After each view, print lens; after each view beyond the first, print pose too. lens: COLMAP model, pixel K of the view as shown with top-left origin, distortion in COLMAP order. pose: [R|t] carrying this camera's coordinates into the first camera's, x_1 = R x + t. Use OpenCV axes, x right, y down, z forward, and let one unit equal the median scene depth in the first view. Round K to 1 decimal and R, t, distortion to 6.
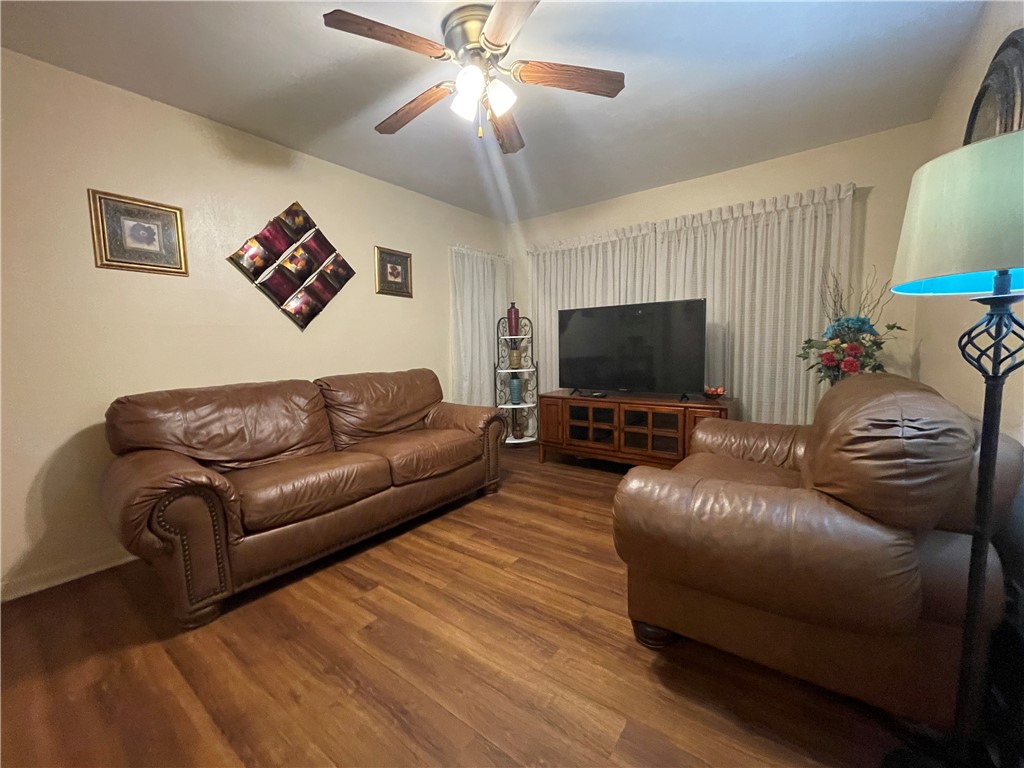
lens RADIAL K [[417.3, 0, 508.9], [0, 417.3, 384.6], [0, 0, 1]] dist [-0.003614, -0.000109]
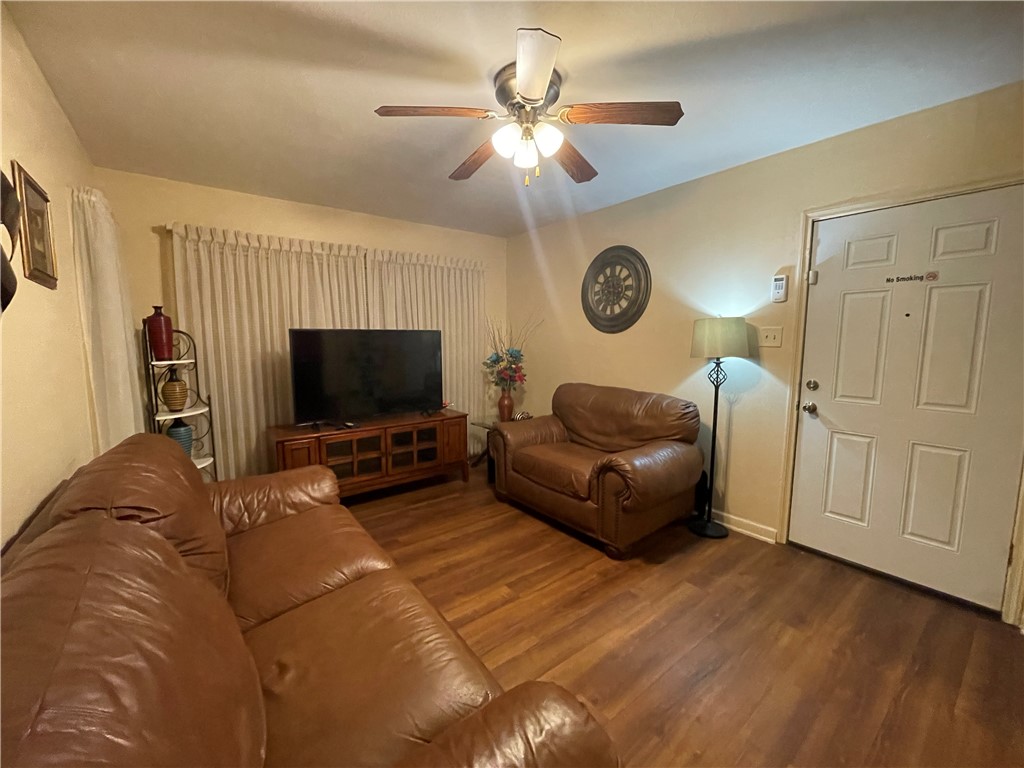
lens RADIAL K [[412.8, 0, 512.0], [0, 412.8, 384.0], [0, 0, 1]] dist [-0.002254, -0.000147]
pose [[0.260459, -0.083335, 0.961882, -0.739746], [0.085819, 0.994323, 0.062907, -0.120329], [-0.961663, 0.066163, 0.266132, 0.539893]]
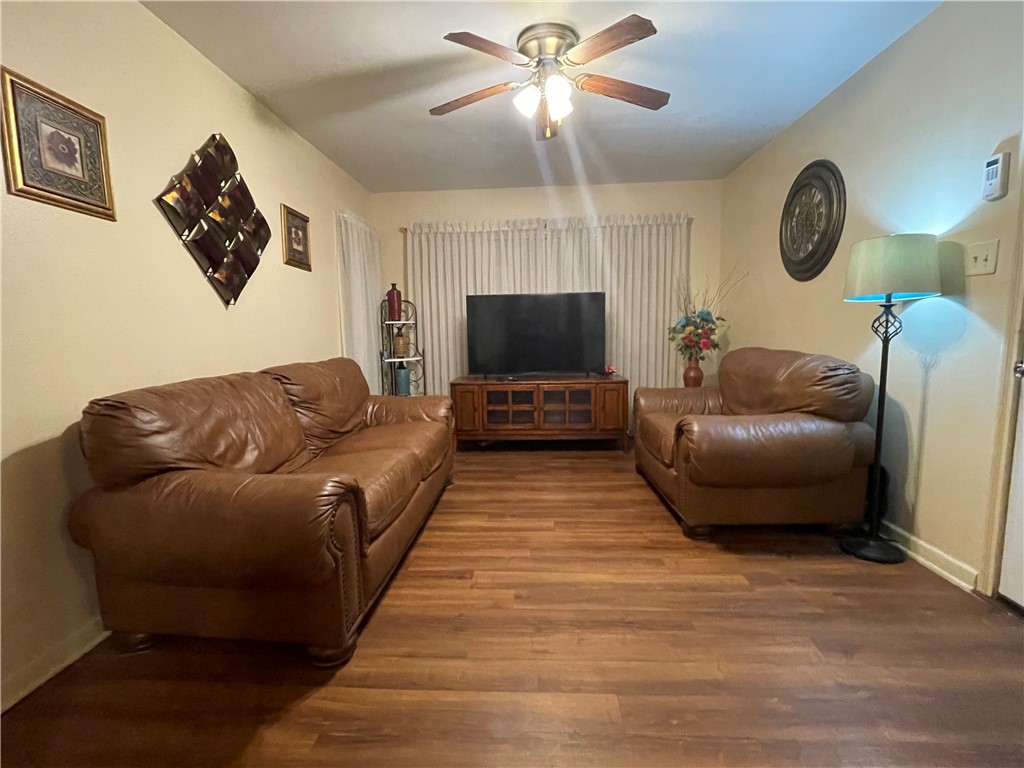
lens RADIAL K [[483.0, 0, 512.0], [0, 483.0, 384.0], [0, 0, 1]] dist [-0.003441, -0.000983]
pose [[0.826521, -0.055452, 0.560168, -0.606824], [0.052810, 0.998386, 0.020913, 0.016671], [-0.560423, 0.012297, 0.828115, 0.003630]]
